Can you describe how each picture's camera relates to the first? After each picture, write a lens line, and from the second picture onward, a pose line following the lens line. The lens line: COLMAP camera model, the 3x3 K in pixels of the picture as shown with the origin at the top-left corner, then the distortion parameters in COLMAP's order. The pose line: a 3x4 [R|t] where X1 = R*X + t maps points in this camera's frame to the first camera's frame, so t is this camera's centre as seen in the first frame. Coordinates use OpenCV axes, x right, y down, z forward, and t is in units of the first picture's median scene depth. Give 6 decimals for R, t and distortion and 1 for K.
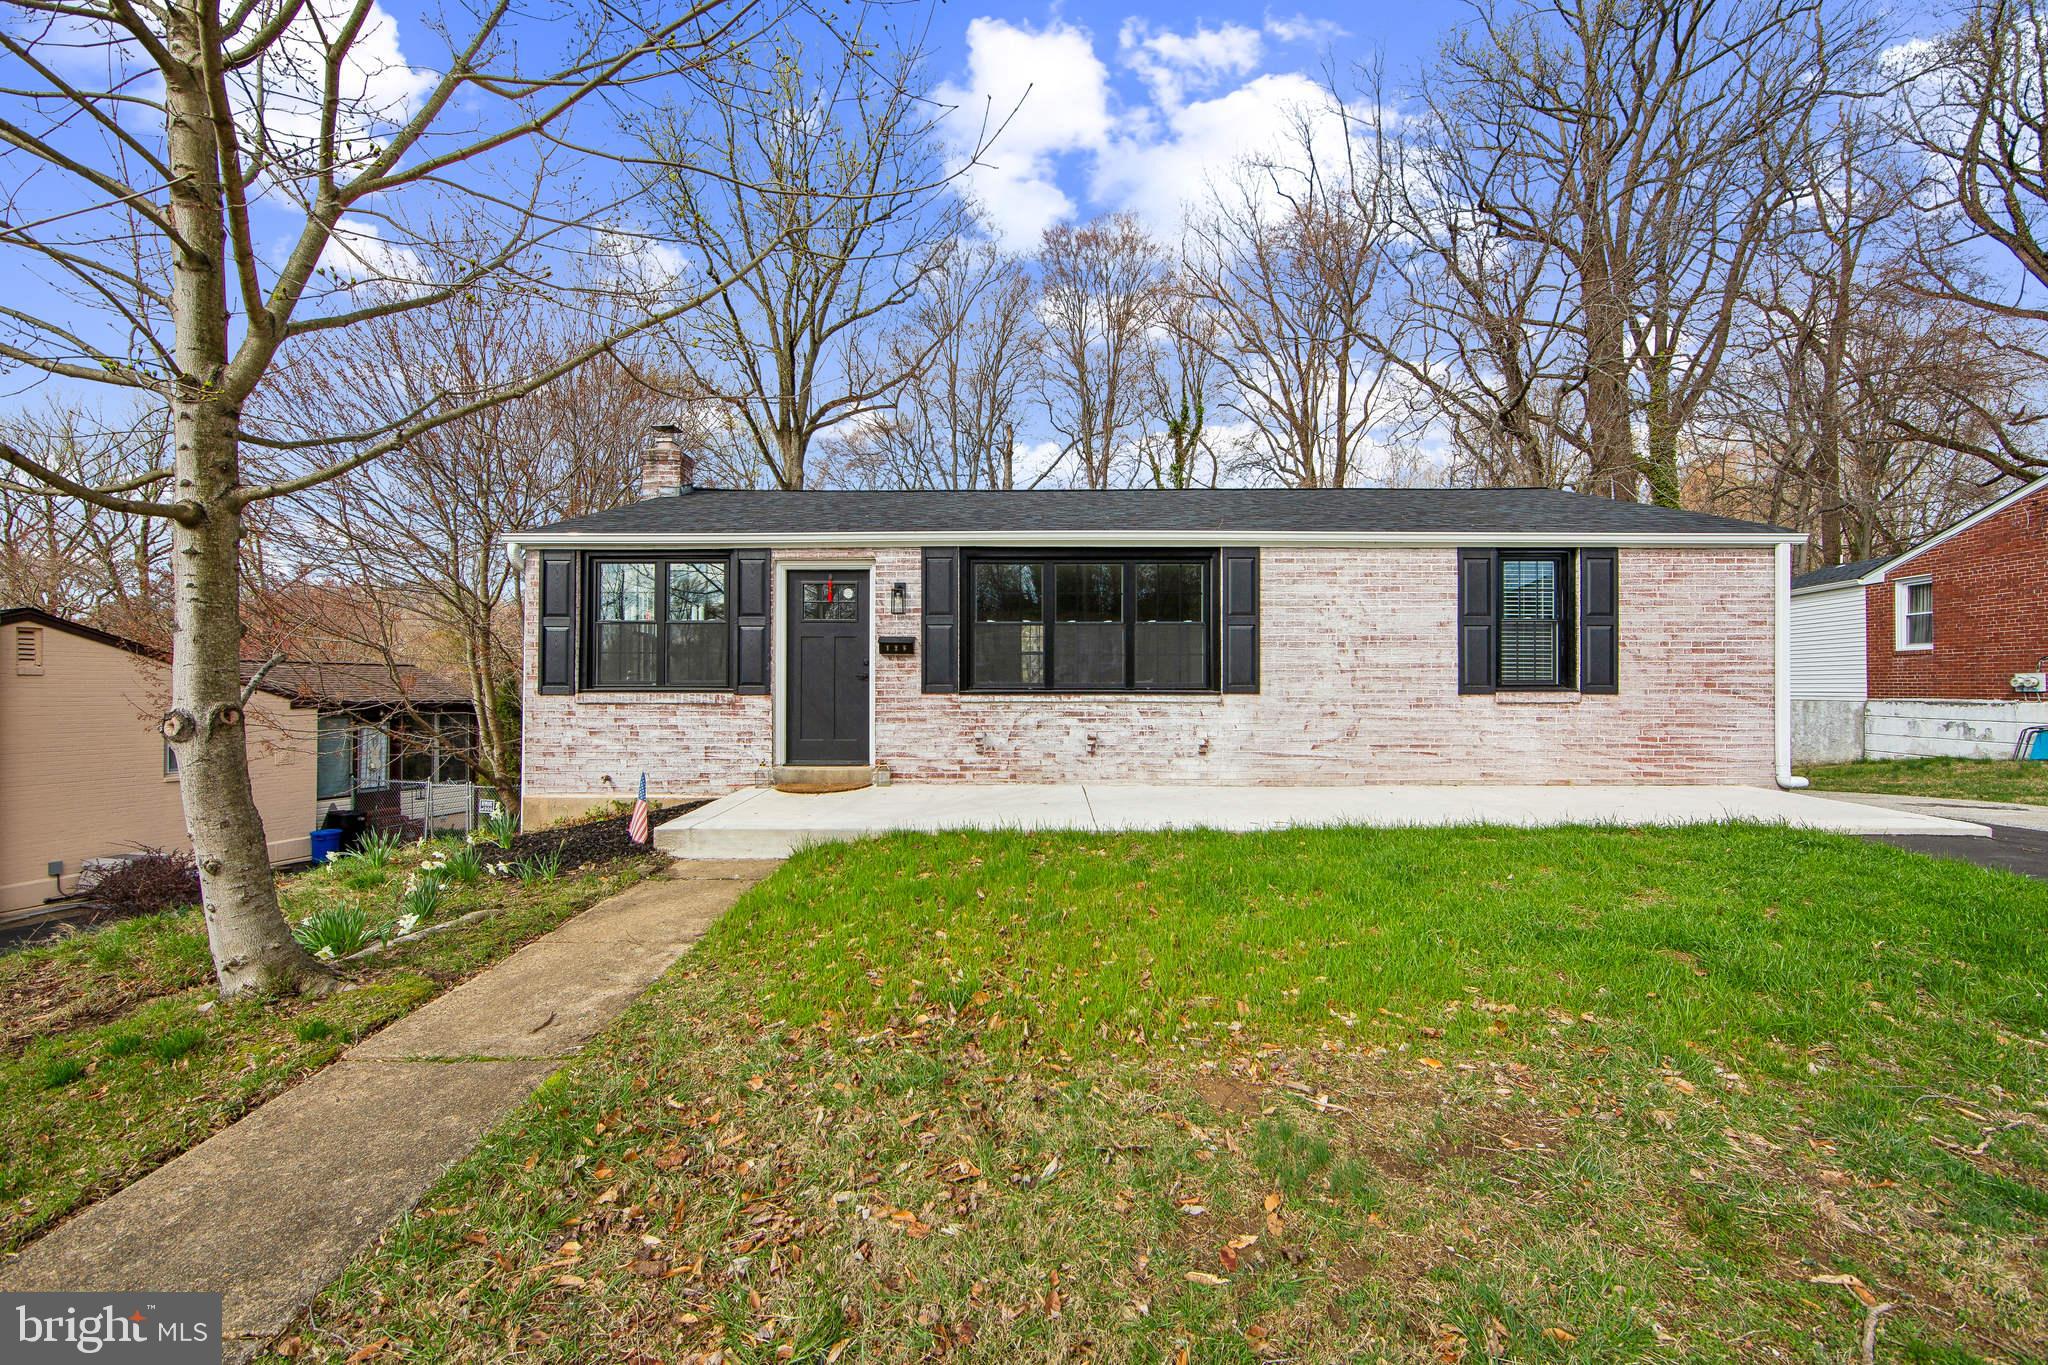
lens RADIAL K [[800.2, 0, 1024.5], [0, 800.2, 685.8], [0, 0, 1]] dist [0.000131, 0.000229]
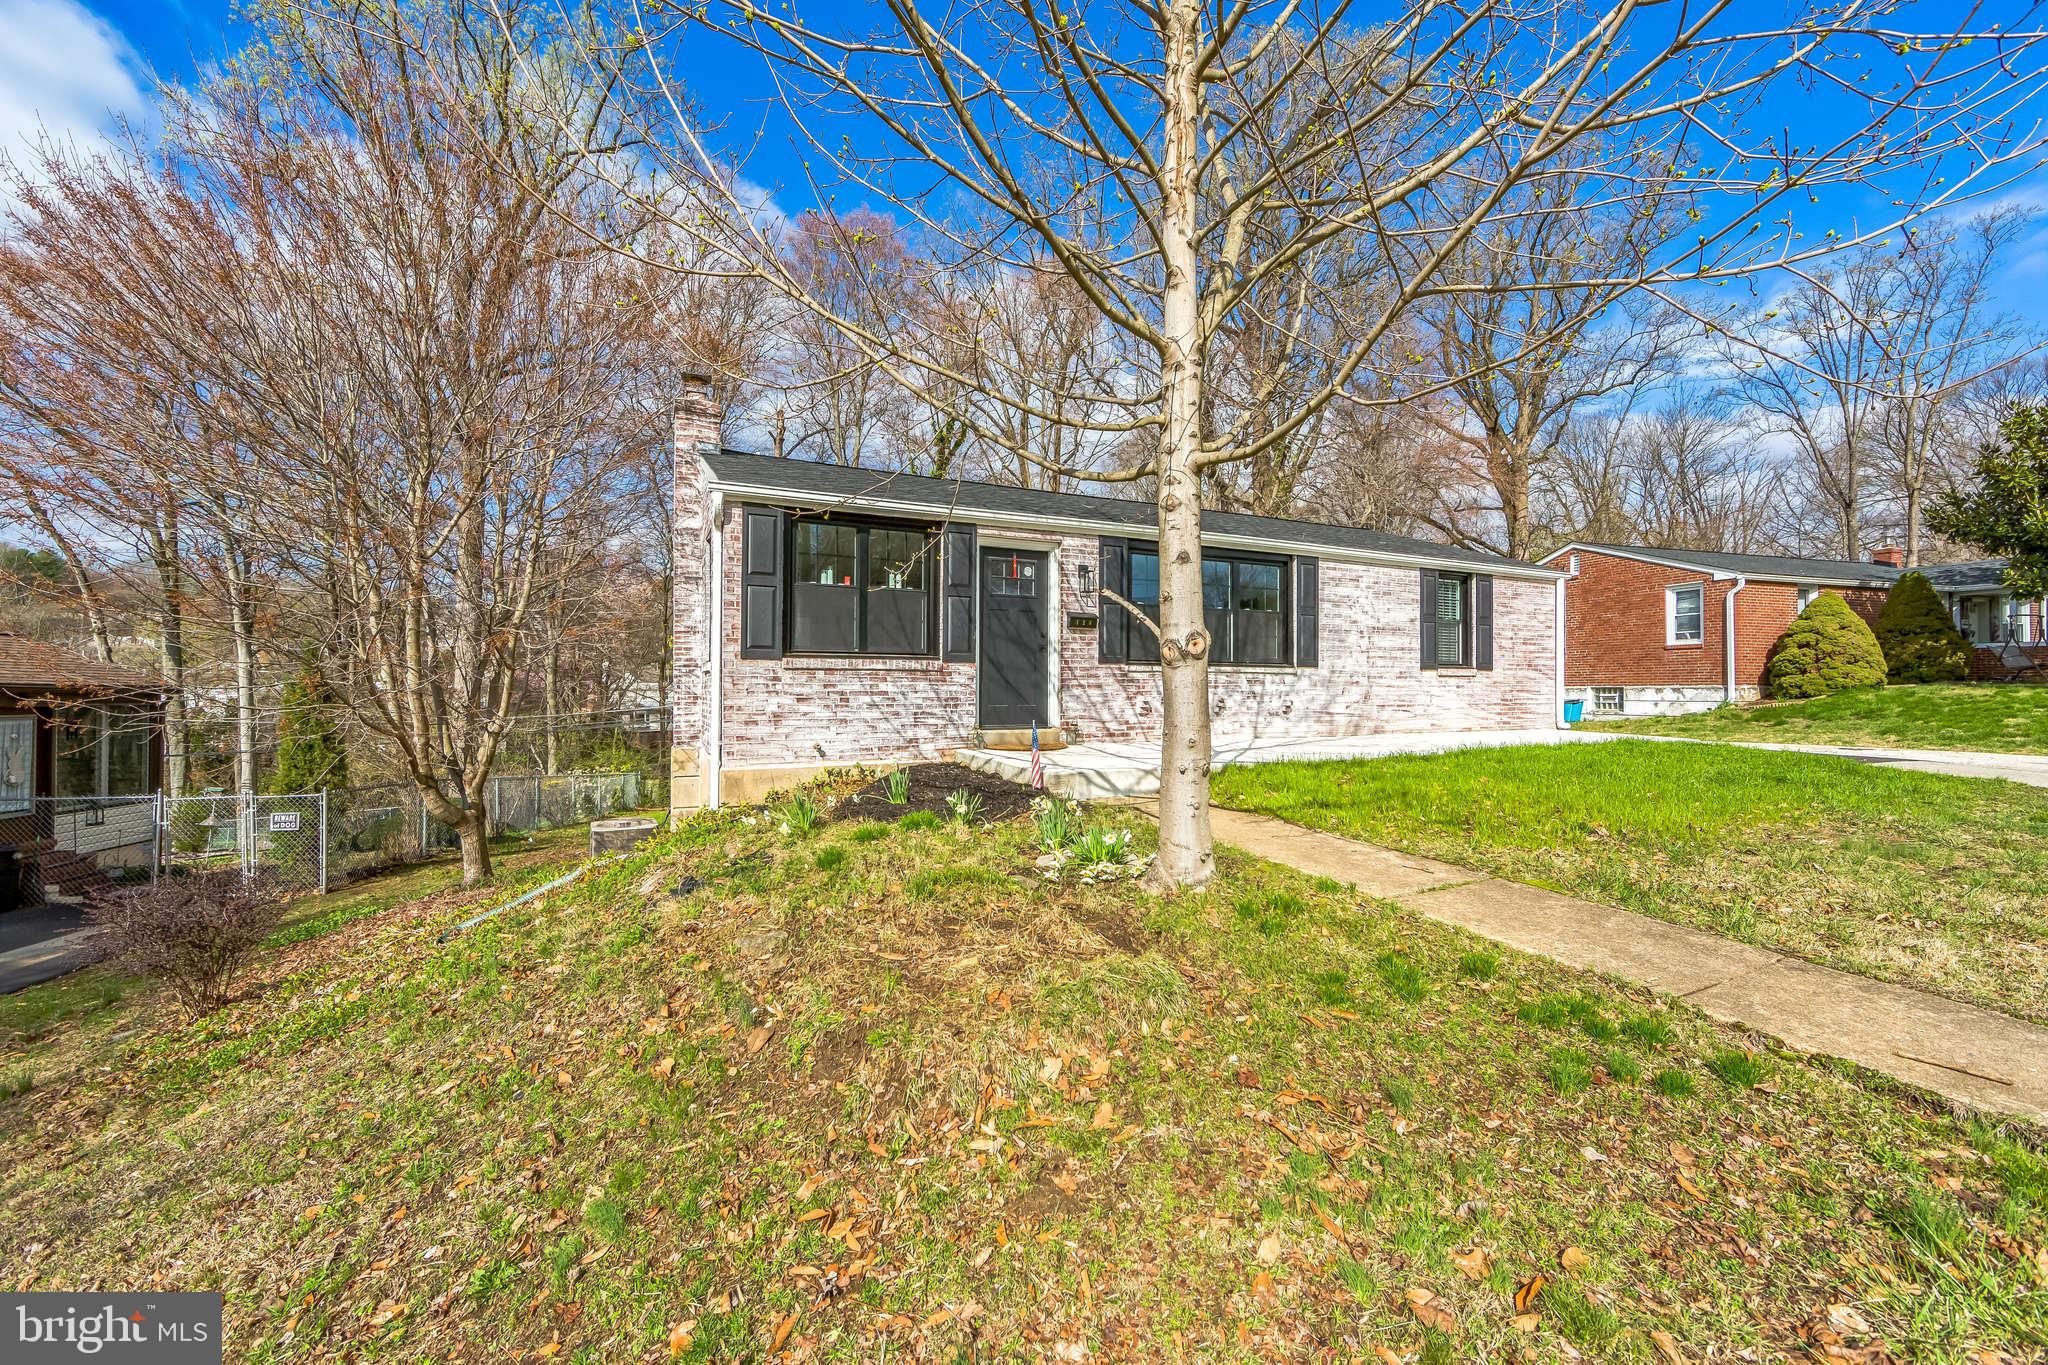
lens RADIAL K [[800.2, 0, 1028.1], [0, 800.2, 682.8], [0, 0, 1]] dist [0.000131, 0.000229]
pose [[0.896929, 0.004814, 0.442149, -0.722853], [-0.002091, 0.999976, -0.006645, 0.044871], [-0.442171, 0.005036, 0.896917, 0.021890]]
